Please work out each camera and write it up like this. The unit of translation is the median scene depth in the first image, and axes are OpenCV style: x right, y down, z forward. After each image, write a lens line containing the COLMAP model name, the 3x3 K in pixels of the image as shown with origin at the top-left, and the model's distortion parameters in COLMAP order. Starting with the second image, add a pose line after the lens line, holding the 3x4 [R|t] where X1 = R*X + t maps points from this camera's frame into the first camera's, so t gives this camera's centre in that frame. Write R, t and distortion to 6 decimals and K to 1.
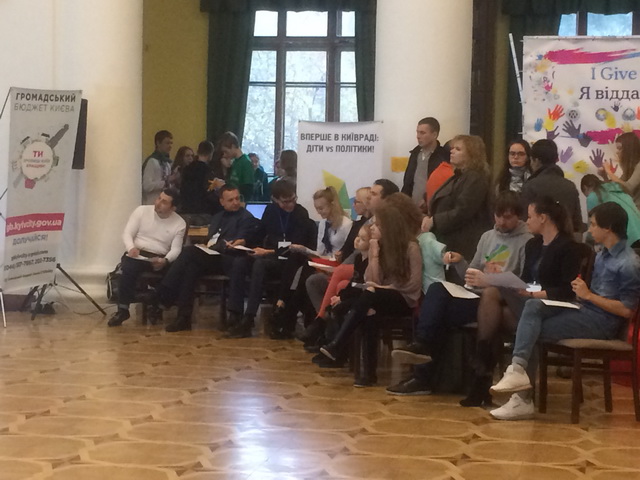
lens RADIAL K [[1602.5, 0, 321.4], [0, 1602.5, 239.6], [0, 0, 1]] dist [-0.014467, 0.000000]
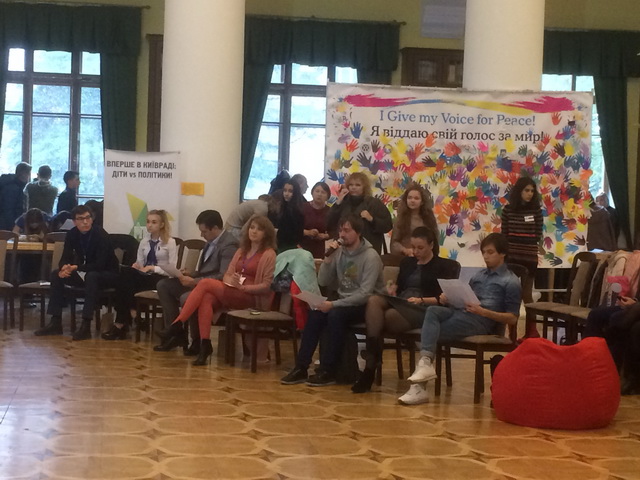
lens RADIAL K [[1324.0, 0, 320.9], [0, 1324.0, 240.8], [0, 0, 1]] dist [0.135455, 0.000000]
pose [[0.929128, -0.012883, 0.369534, -0.221476], [0.013017, 0.999913, 0.002131, -0.009795], [-0.369529, 0.002831, 0.929215, 0.068872]]
